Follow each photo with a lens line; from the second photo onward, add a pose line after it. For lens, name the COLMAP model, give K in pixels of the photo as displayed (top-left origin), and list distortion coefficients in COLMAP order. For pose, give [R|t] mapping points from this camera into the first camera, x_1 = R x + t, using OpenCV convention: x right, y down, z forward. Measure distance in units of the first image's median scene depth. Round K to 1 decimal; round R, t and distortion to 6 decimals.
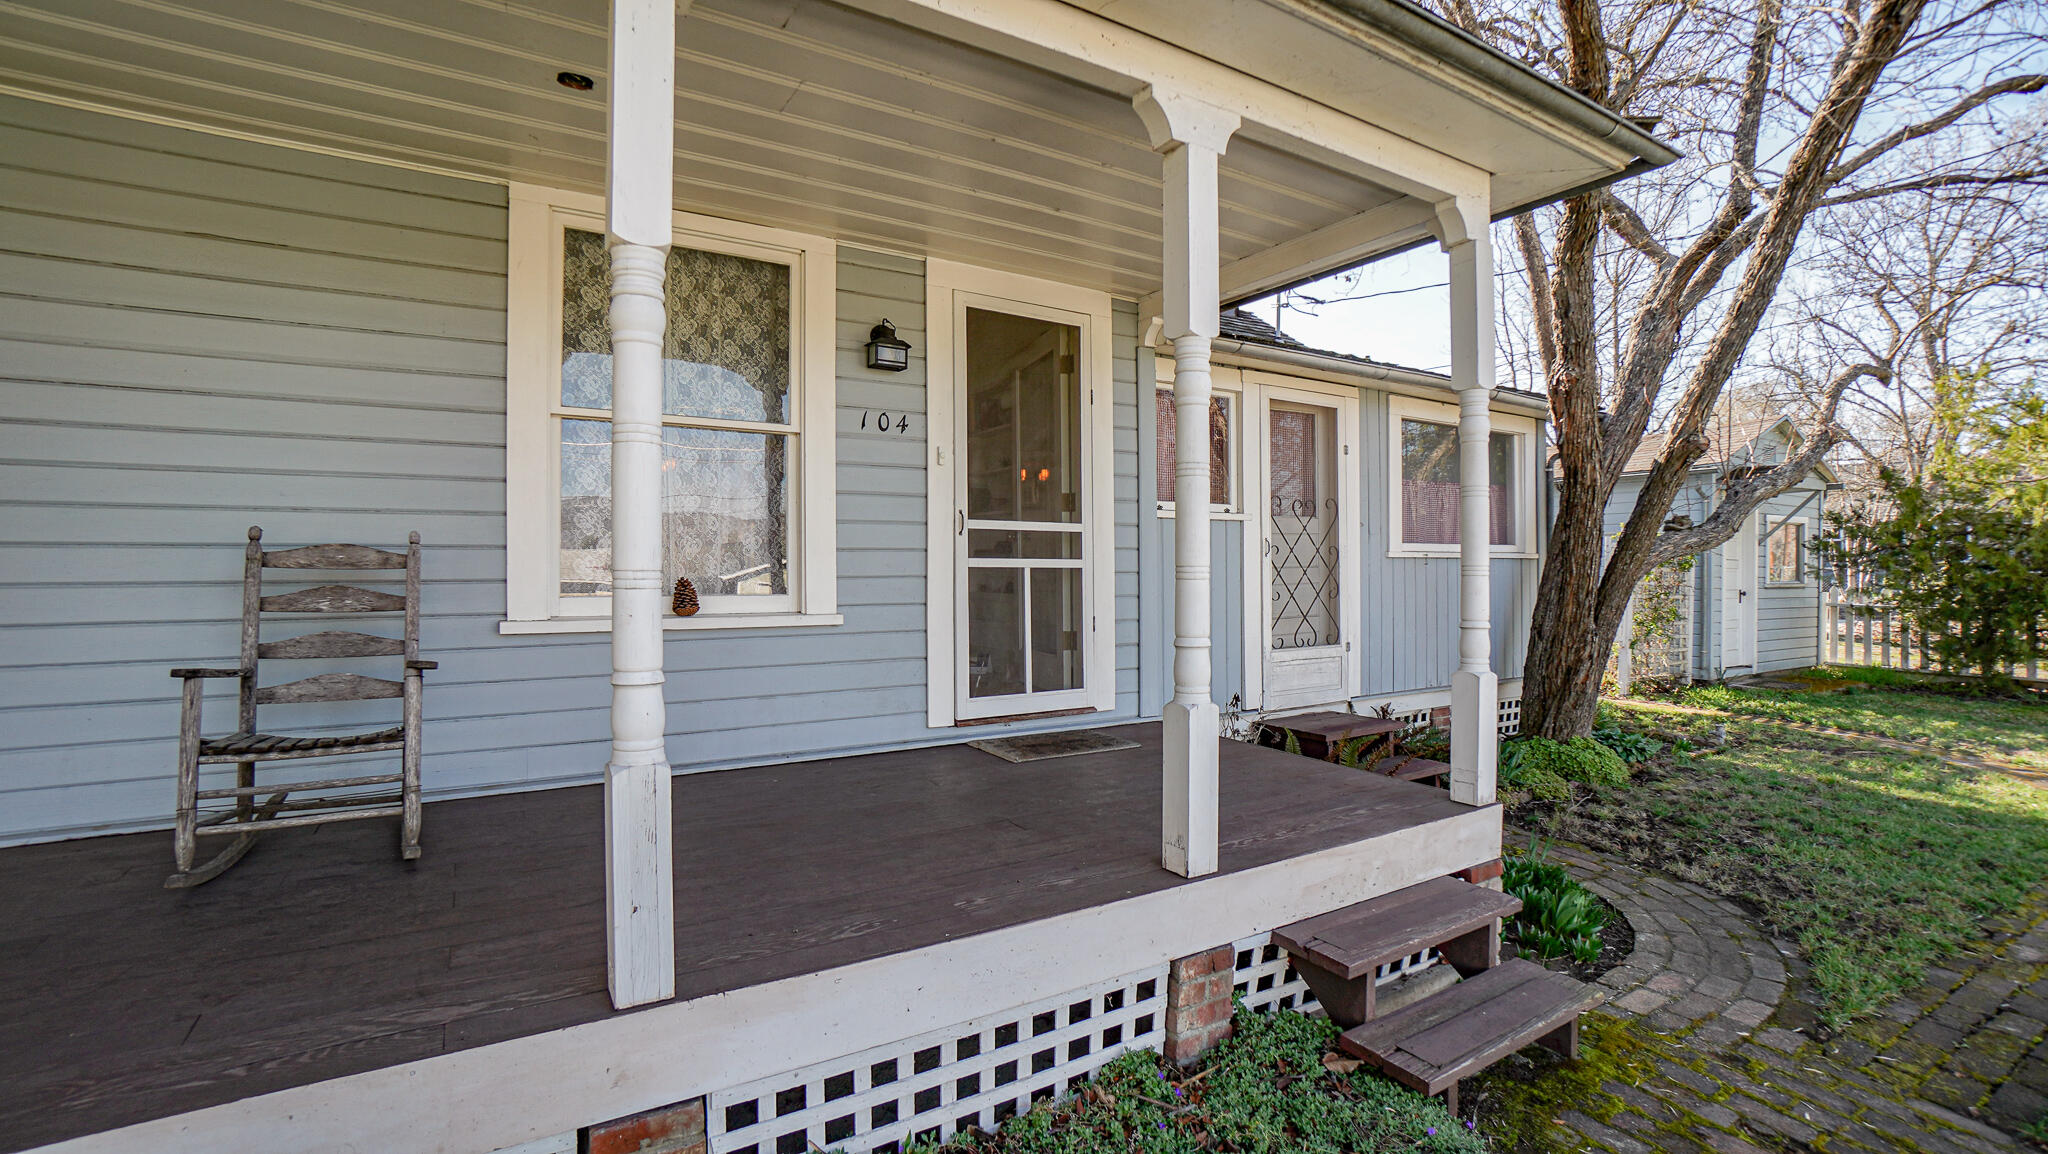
lens RADIAL K [[912.7, 0, 1020.6], [0, 912.7, 570.5], [0, 0, 1]] dist [-0.030902, 0.001286]
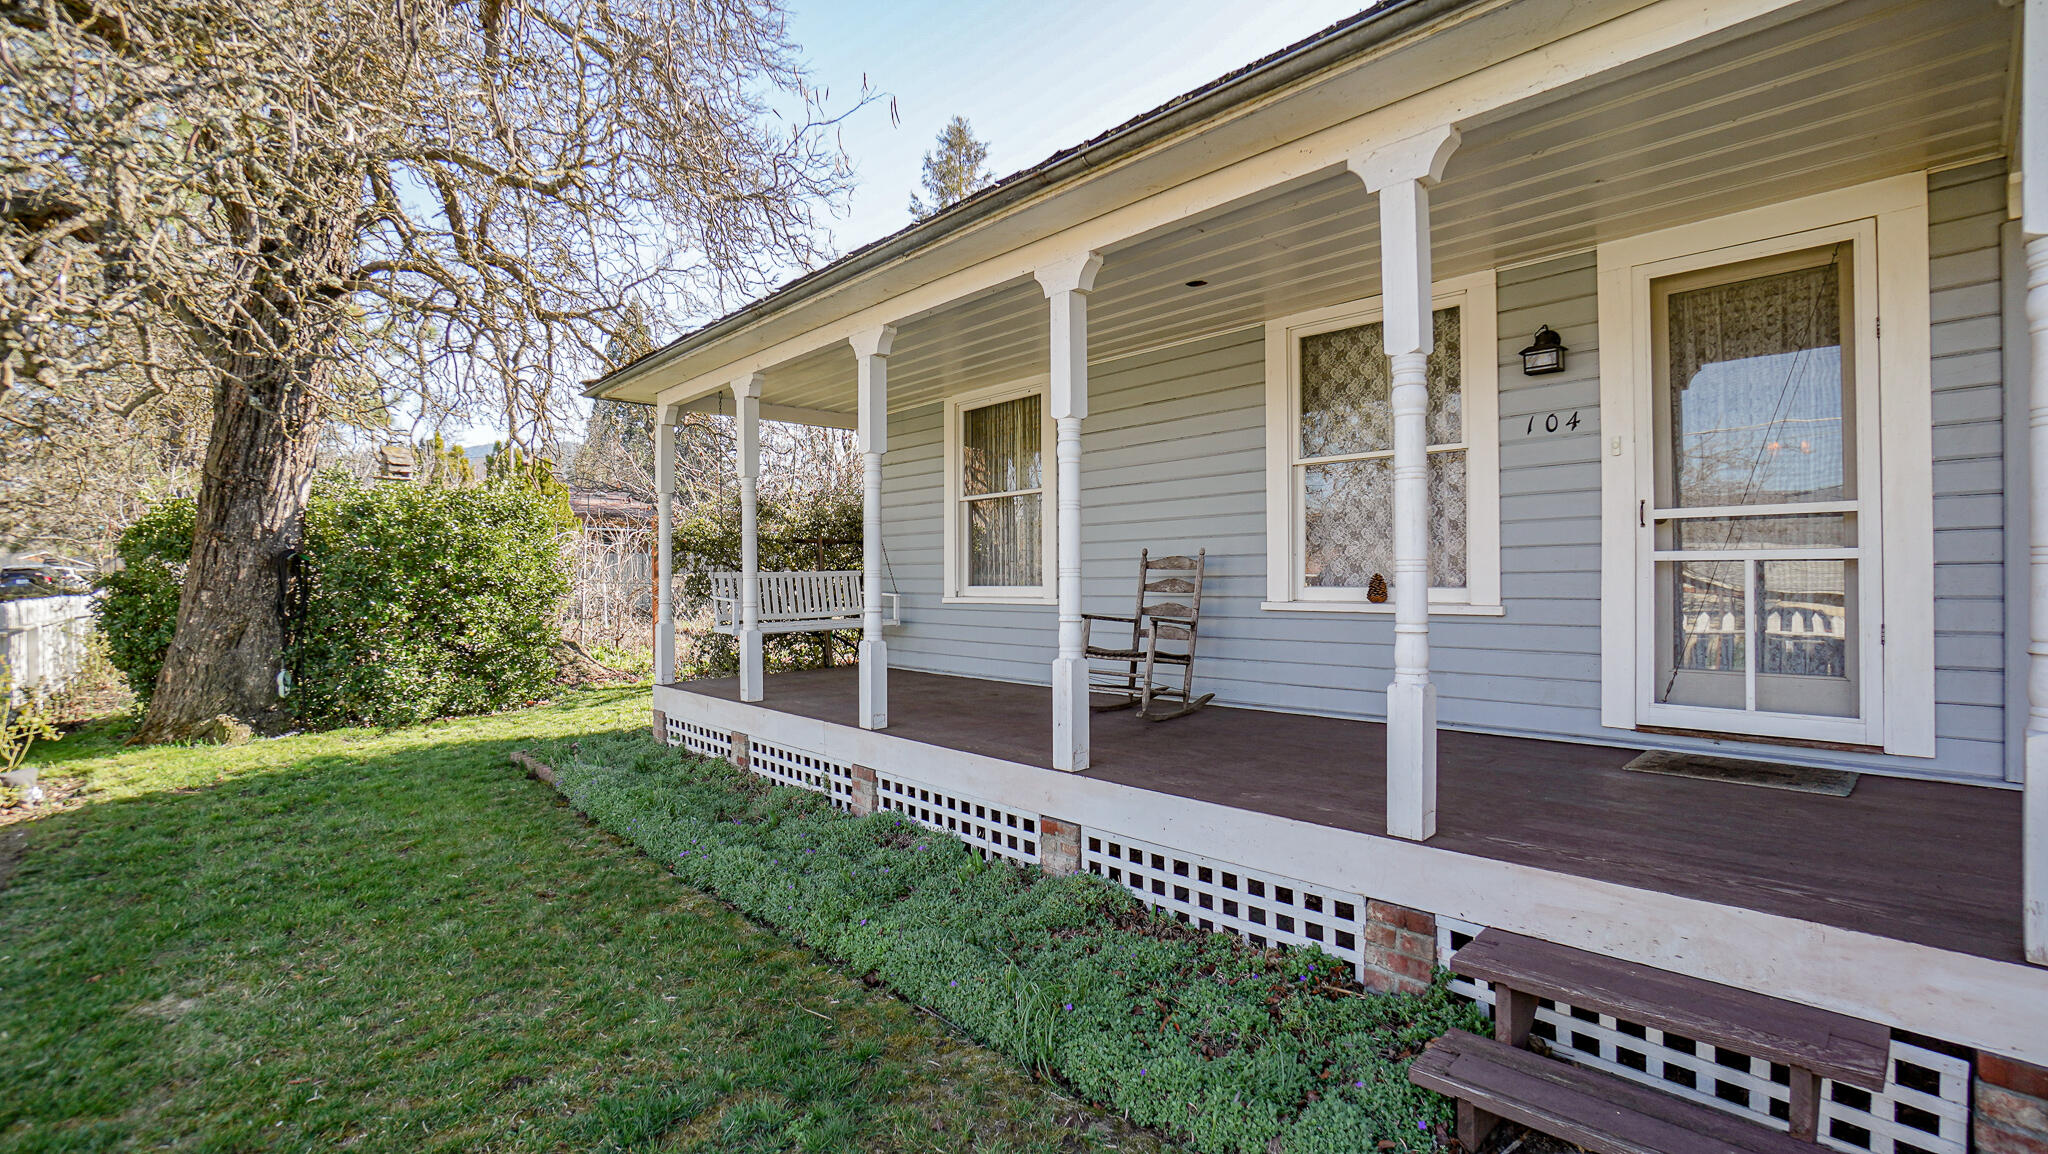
lens RADIAL K [[912.7, 0, 1017.1], [0, 912.7, 569.6], [0, 0, 1]] dist [-0.030902, 0.001286]
pose [[0.208758, -0.008813, -0.977928, 0.713607], [0.007423, 0.999945, -0.007427, 0.006988], [0.977939, -0.005709, 0.208812, 0.185823]]
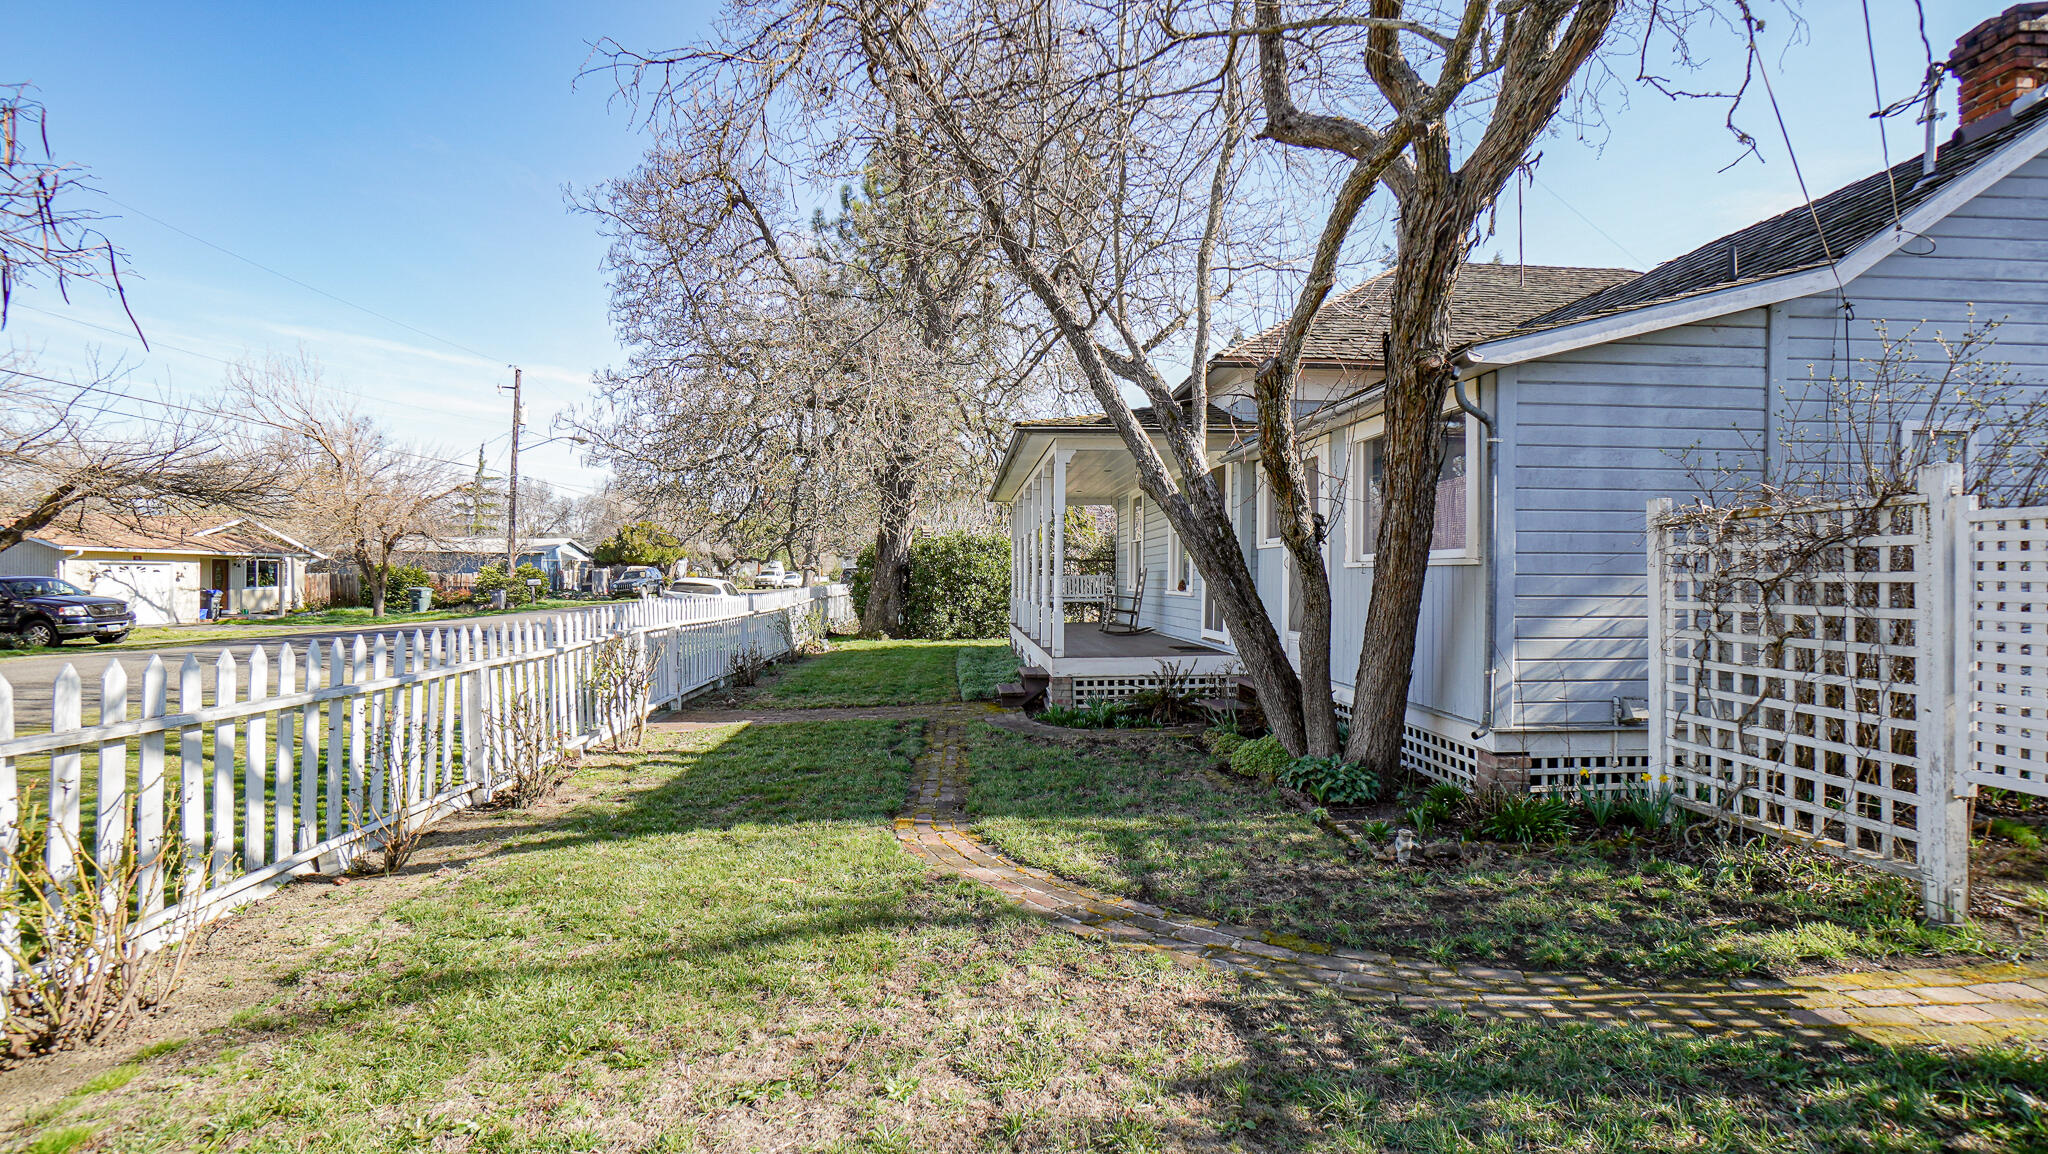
lens RADIAL K [[912.7, 0, 1021.4], [0, 912.7, 568.4], [0, 0, 1]] dist [-0.030902, 0.001286]
pose [[-0.451929, -0.011335, -0.891982, 2.407403], [-0.000826, 0.999924, -0.012289, 0.015281], [0.892053, -0.004817, -0.451904, 1.696500]]
